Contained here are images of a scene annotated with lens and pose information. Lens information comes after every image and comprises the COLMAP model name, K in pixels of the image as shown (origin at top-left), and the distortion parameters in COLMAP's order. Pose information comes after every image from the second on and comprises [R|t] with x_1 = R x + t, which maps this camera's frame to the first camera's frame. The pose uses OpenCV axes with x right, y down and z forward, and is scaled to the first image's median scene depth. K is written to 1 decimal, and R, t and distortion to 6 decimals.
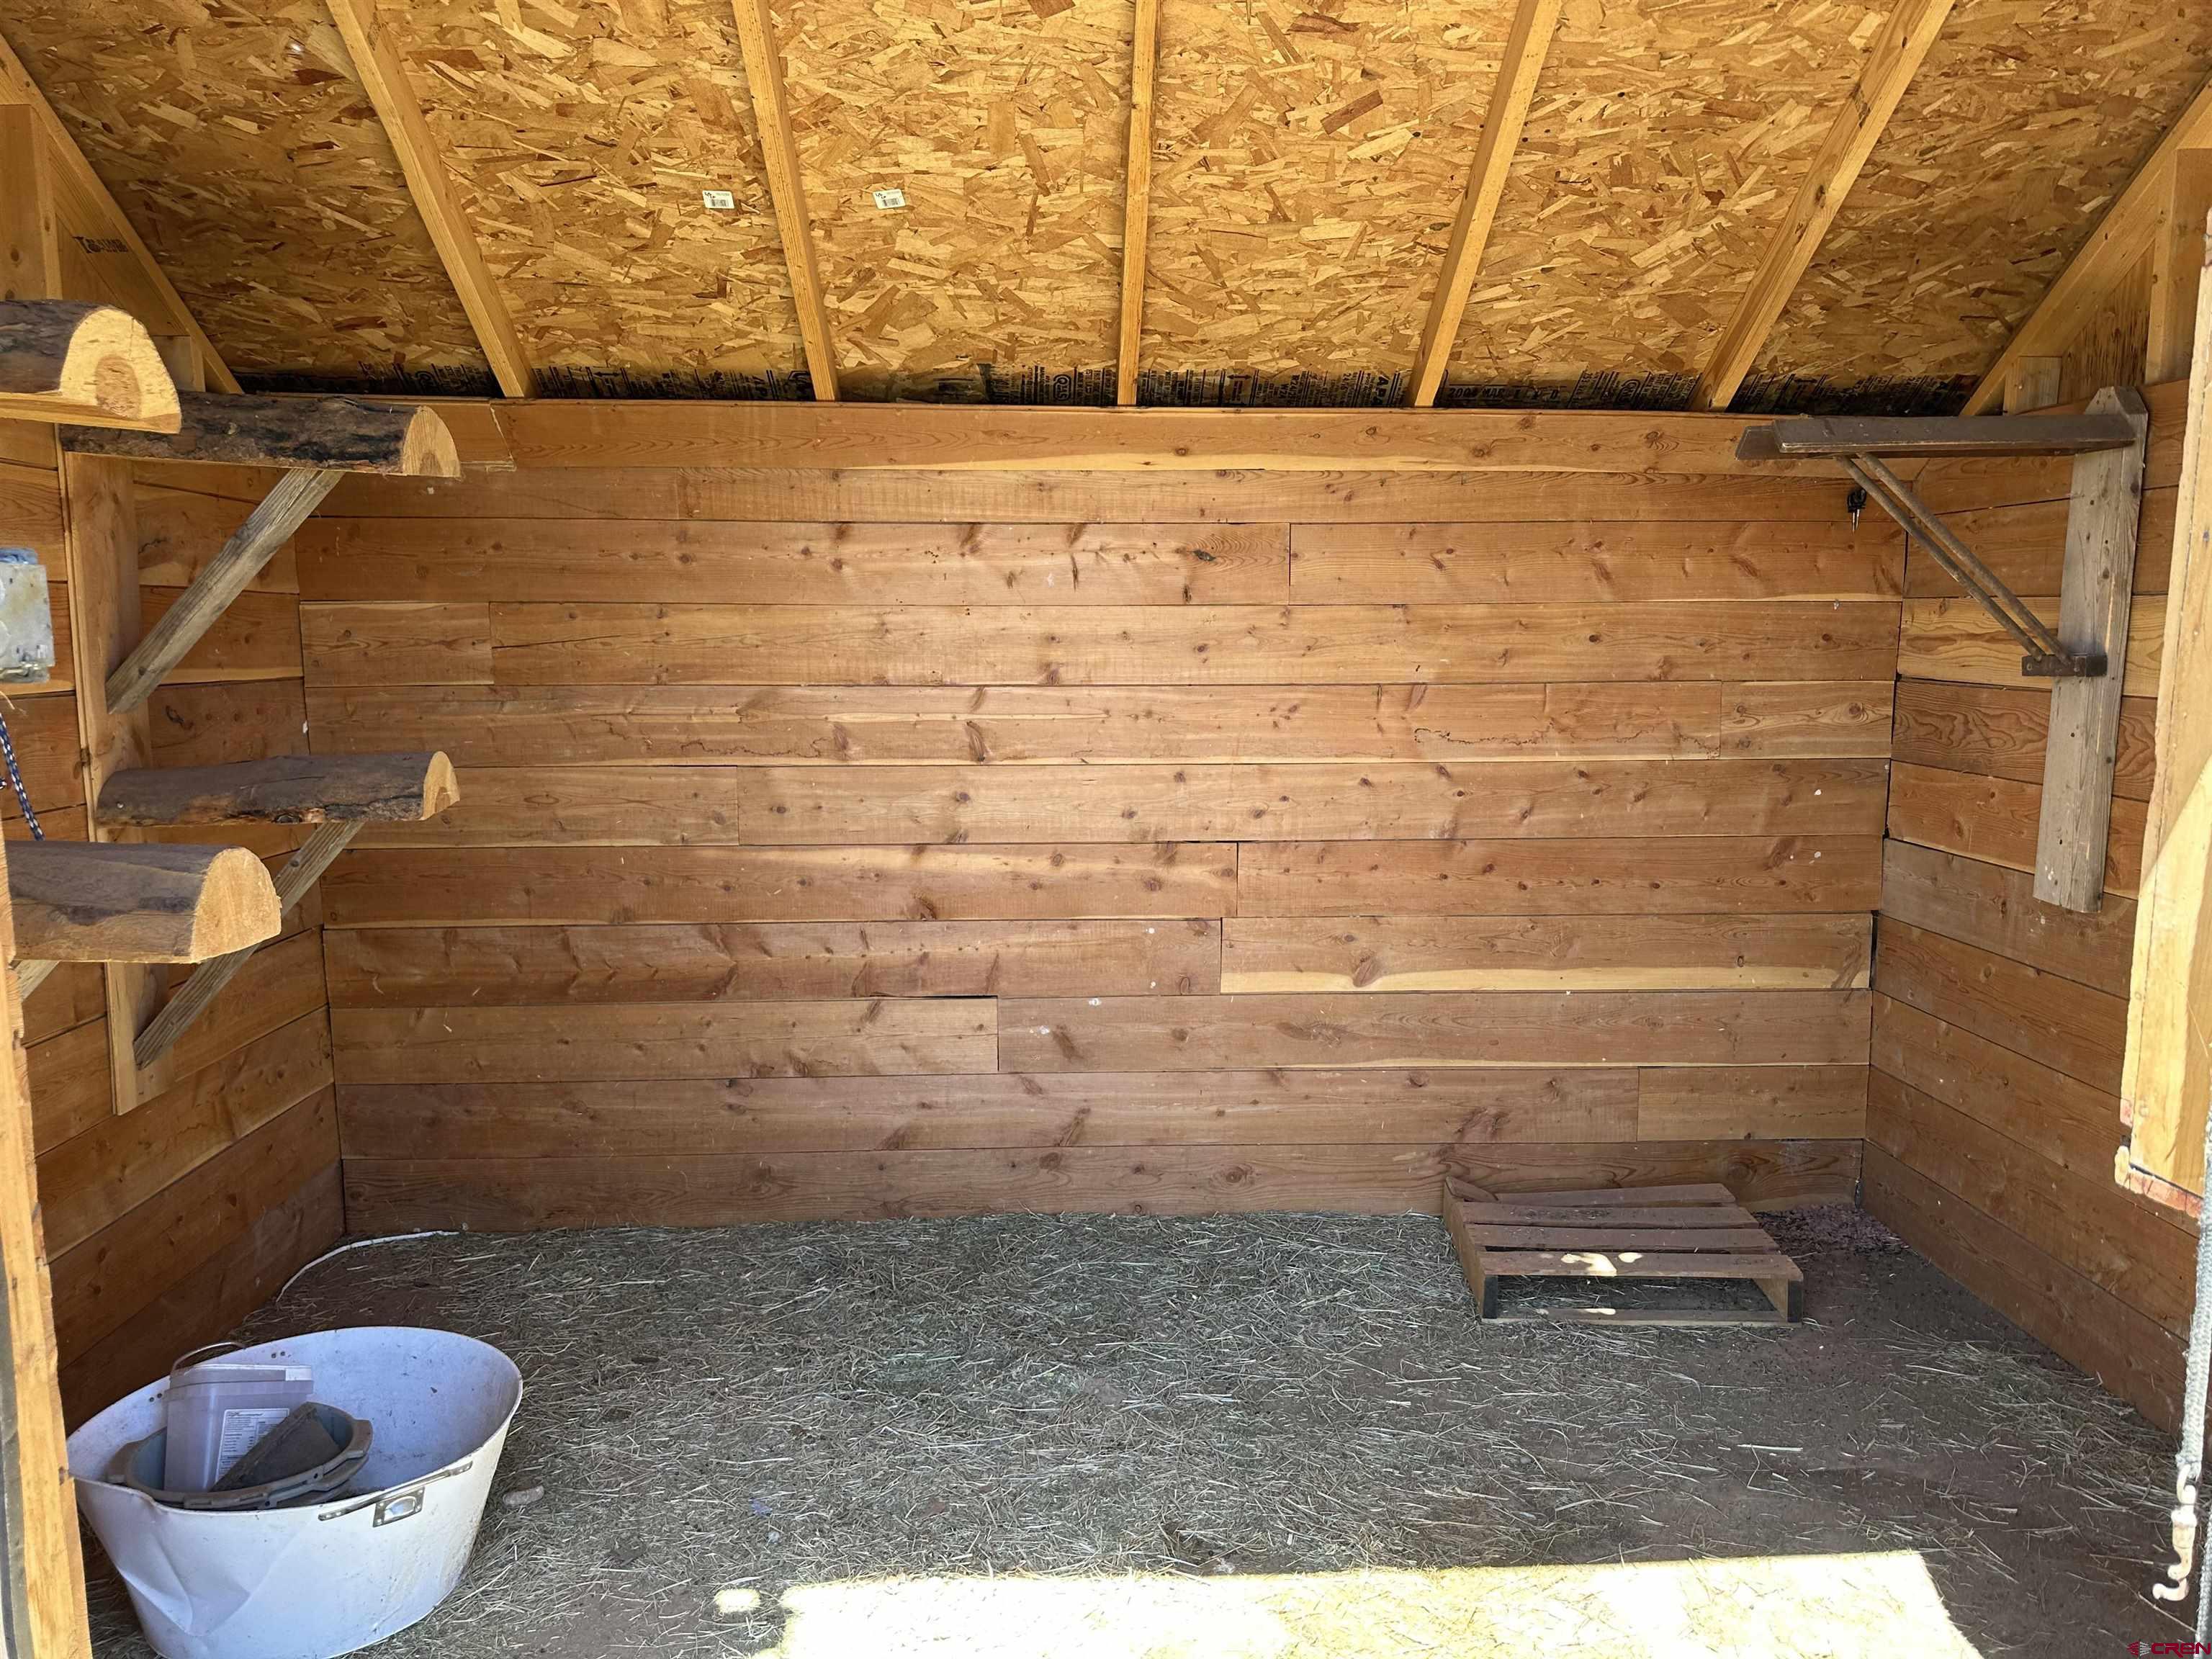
lens RADIAL K [[1513.9, 0, 1103.6], [0, 1513.9, 826.4], [0, 0, 1]] dist [0.003717, -0.045451]
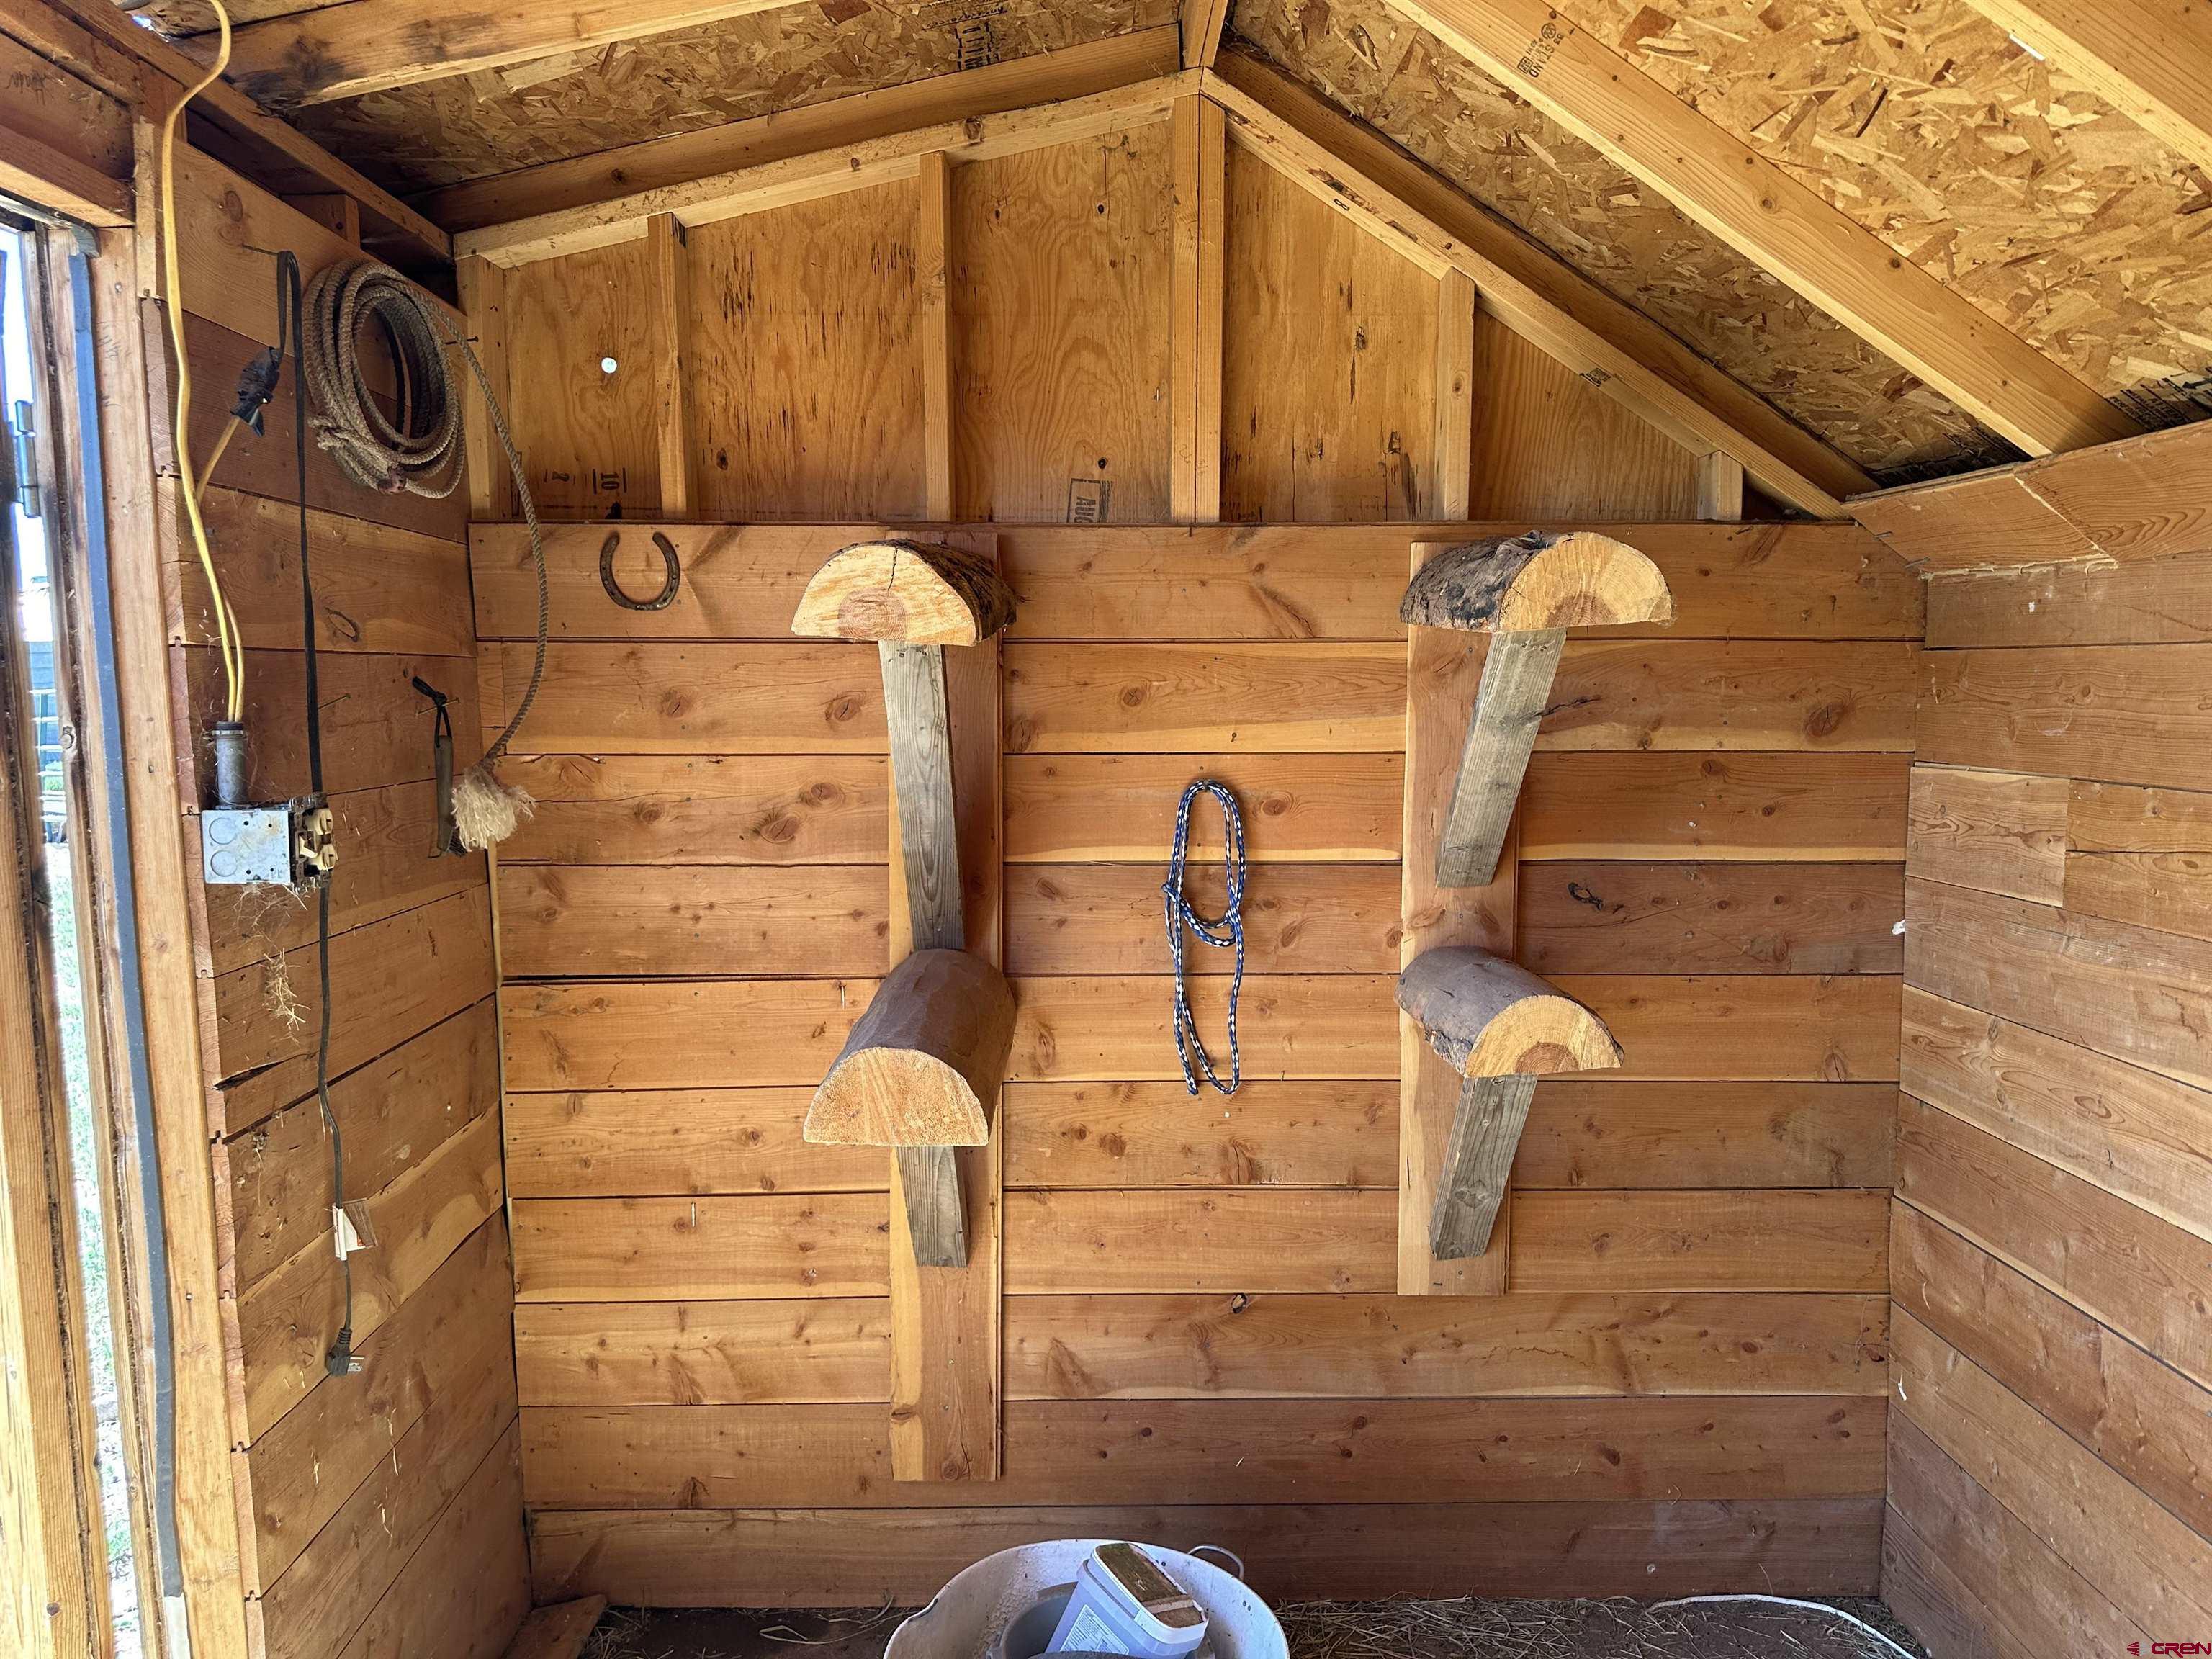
lens RADIAL K [[1513.9, 0, 1103.6], [0, 1513.9, 826.4], [0, 0, 1]] dist [0.003717, -0.045451]
pose [[-0.029995, 0.090966, -0.995402, 0.228970], [-0.129015, 0.987168, 0.094101, -0.135459], [0.991189, 0.131245, -0.017874, 0.615502]]
